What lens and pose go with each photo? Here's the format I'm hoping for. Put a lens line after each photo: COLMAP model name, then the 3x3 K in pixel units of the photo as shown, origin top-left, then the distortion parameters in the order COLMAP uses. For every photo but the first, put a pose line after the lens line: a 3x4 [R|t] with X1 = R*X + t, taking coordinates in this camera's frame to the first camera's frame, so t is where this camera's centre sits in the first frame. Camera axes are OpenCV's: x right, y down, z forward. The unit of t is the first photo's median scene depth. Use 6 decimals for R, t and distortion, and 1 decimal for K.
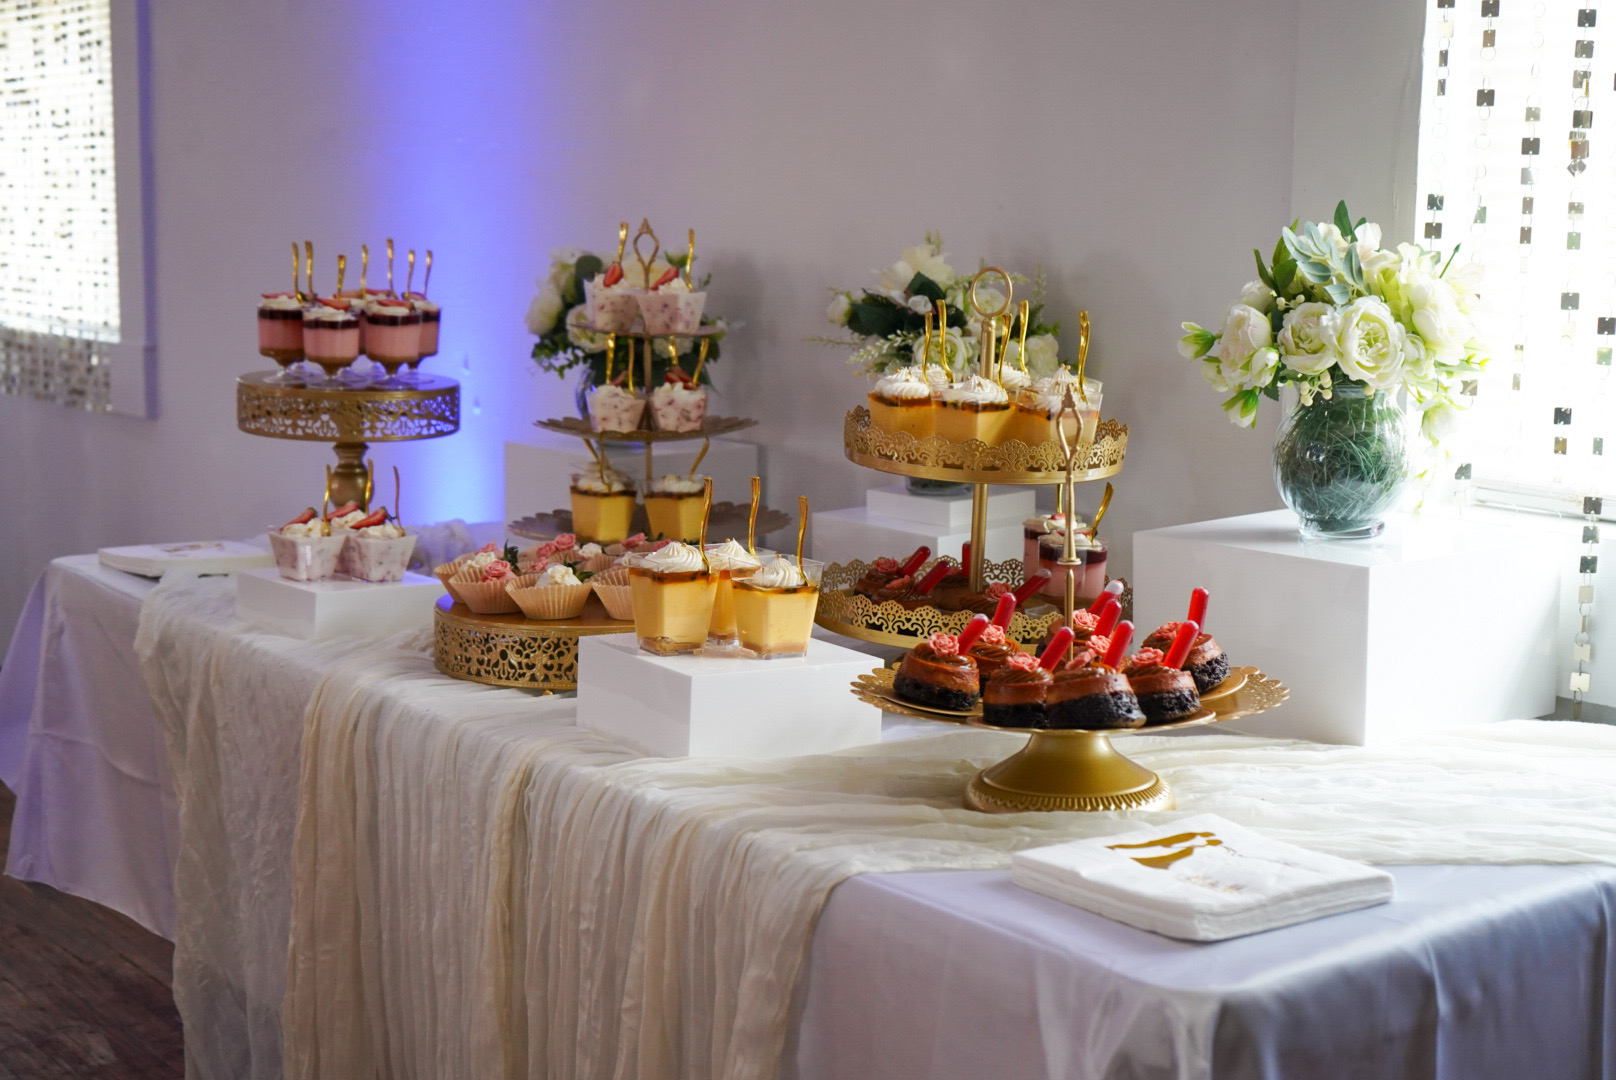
lens RADIAL K [[2238.4, 0, 808.0], [0, 2238.4, 540.0], [0, 0, 1]] dist [-0.006633, 0.009042]
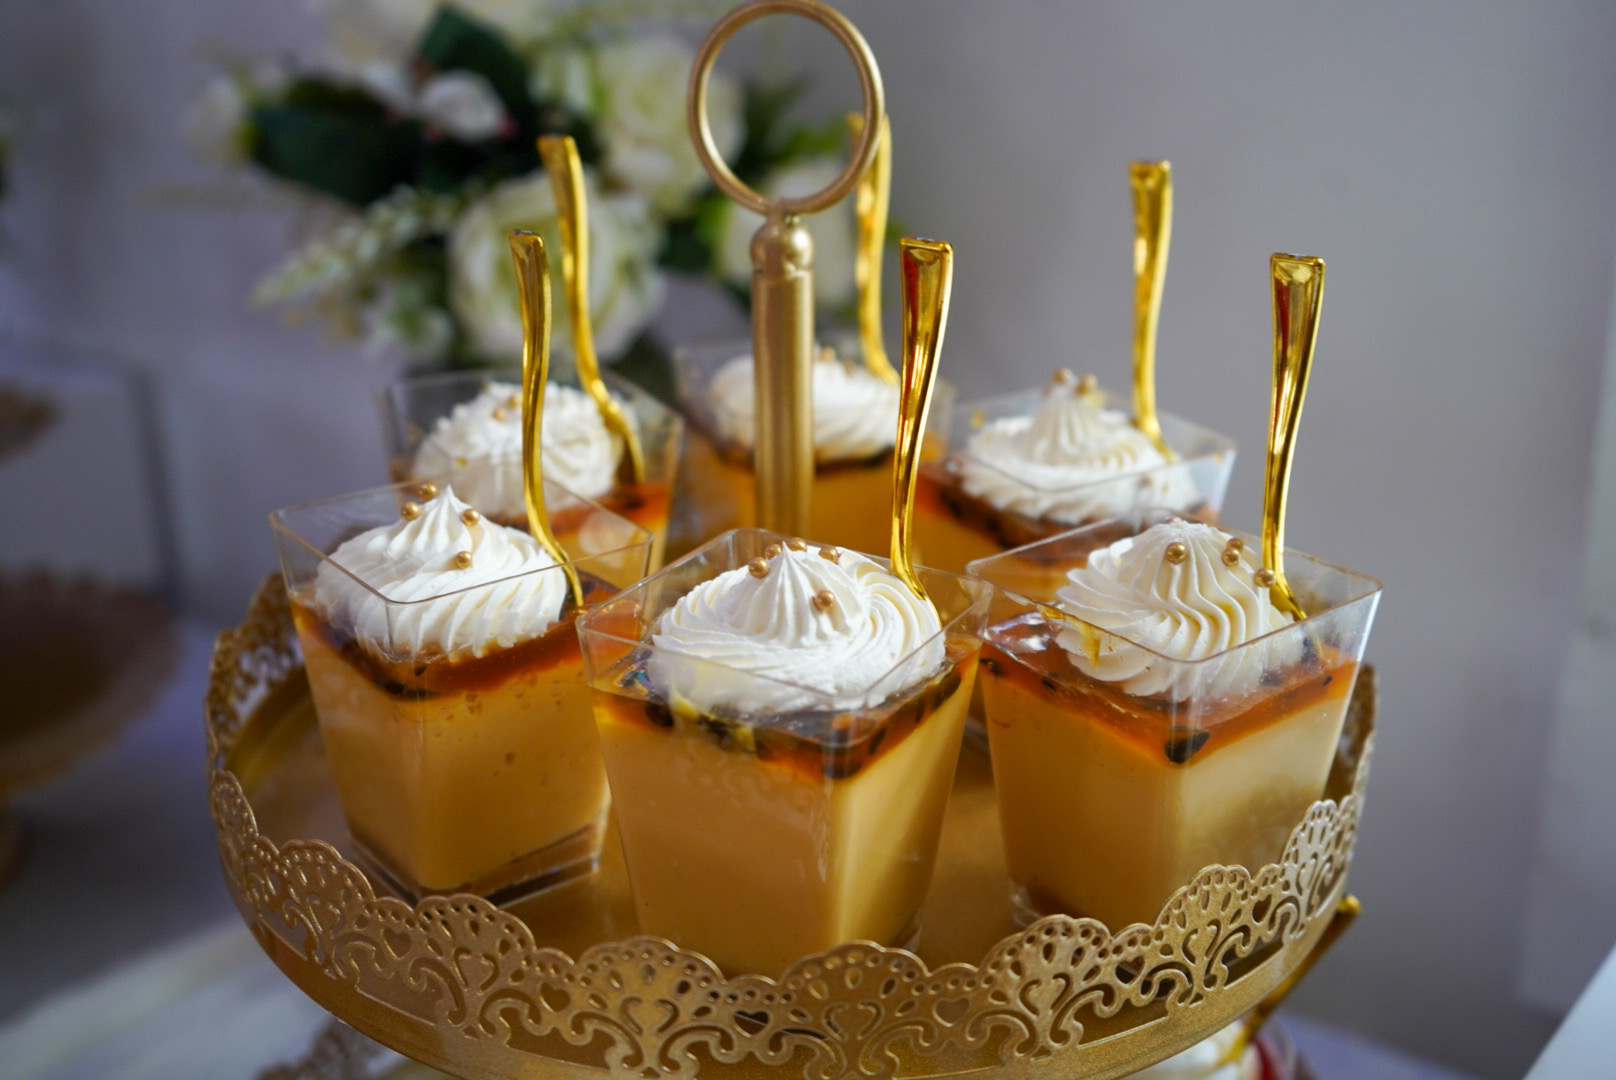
lens RADIAL K [[1821.9, 0, 808.0], [0, 1821.9, 540.0], [0, 0, 1]] dist [0.012028, -0.025040]
pose [[0.969340, -0.116986, 0.216090, 0.039769], [0.072435, 0.976360, 0.203652, -0.108380], [-0.234806, -0.181756, 0.954899, 0.837586]]
